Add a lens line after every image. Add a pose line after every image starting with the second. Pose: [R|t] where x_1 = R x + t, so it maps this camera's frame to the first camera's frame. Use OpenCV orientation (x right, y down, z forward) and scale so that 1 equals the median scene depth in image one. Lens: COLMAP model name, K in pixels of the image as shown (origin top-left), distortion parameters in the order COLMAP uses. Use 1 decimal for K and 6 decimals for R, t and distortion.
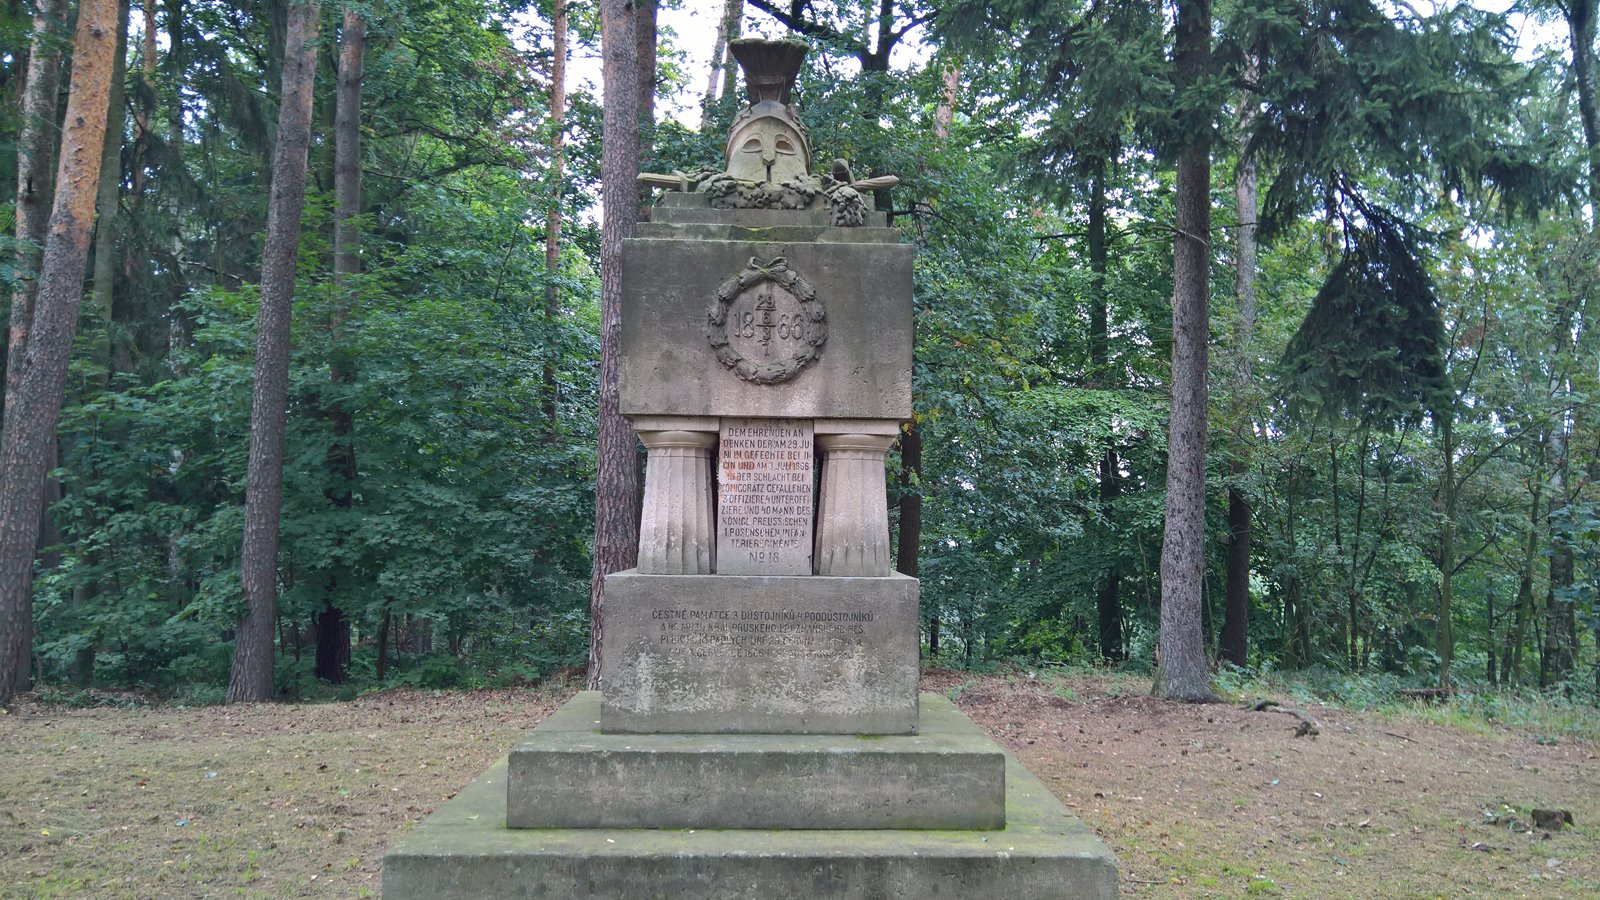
lens RADIAL K [[1255.2, 0, 800.0], [0, 1255.2, 450.0], [0, 0, 1]] dist [0.010449, 0.003191]
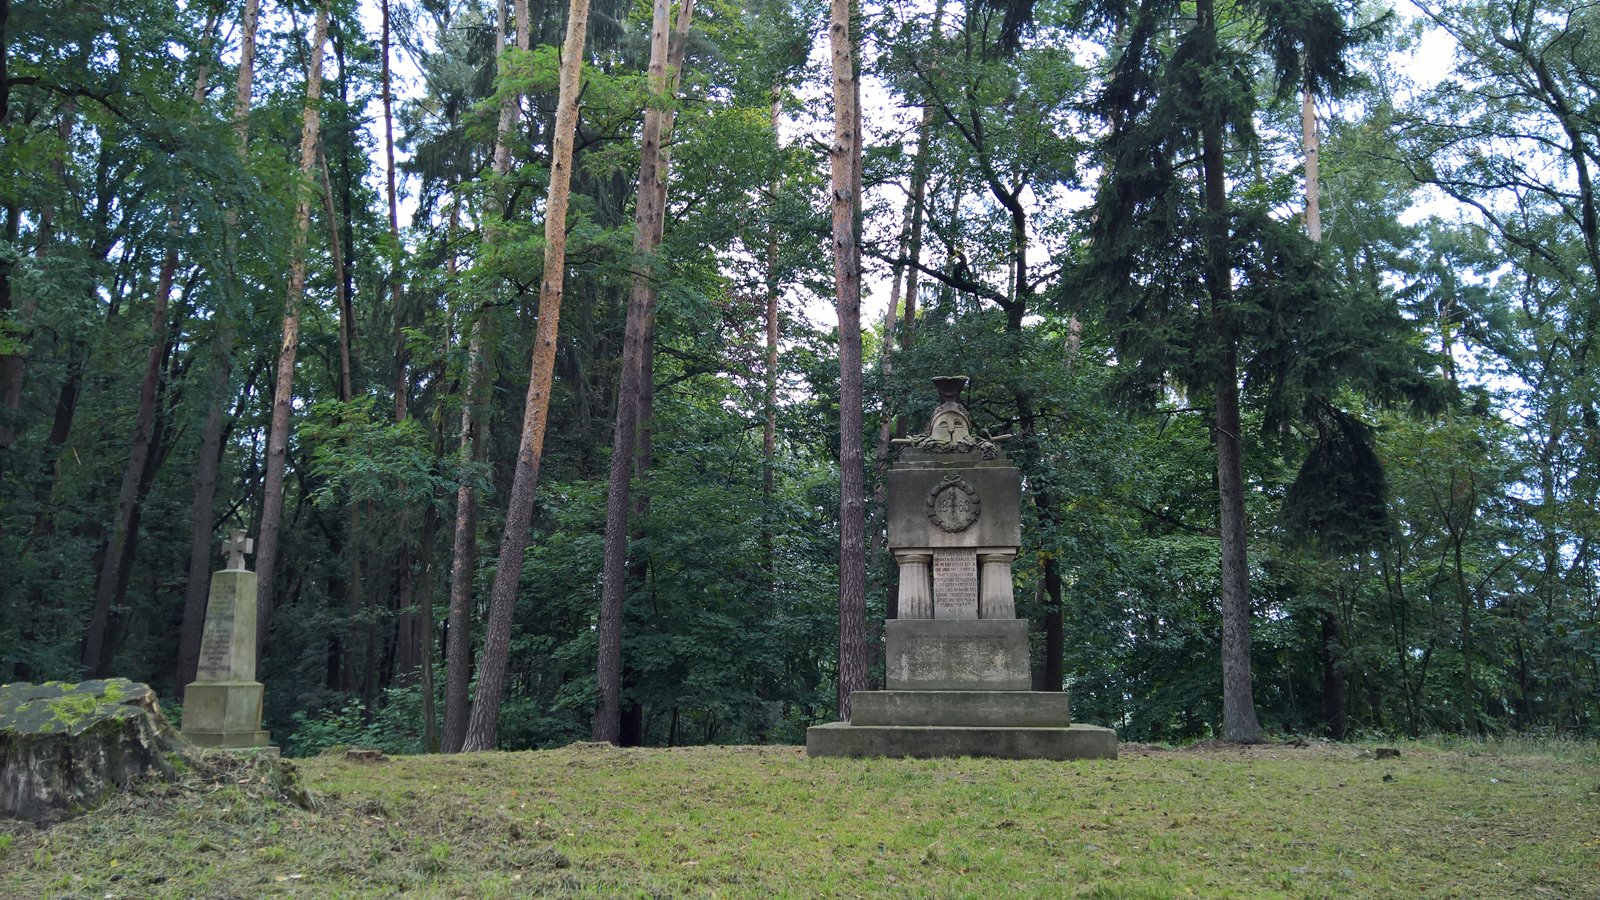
lens RADIAL K [[1758.6, 0, 802.6], [0, 1758.6, 479.7], [0, 0, 1]] dist [0.404736, -0.003576]
pose [[0.995527, -0.035651, -0.087487, -0.016648], [0.027255, 0.995070, -0.095356, 0.142907], [0.090456, 0.092545, 0.991591, -2.092594]]
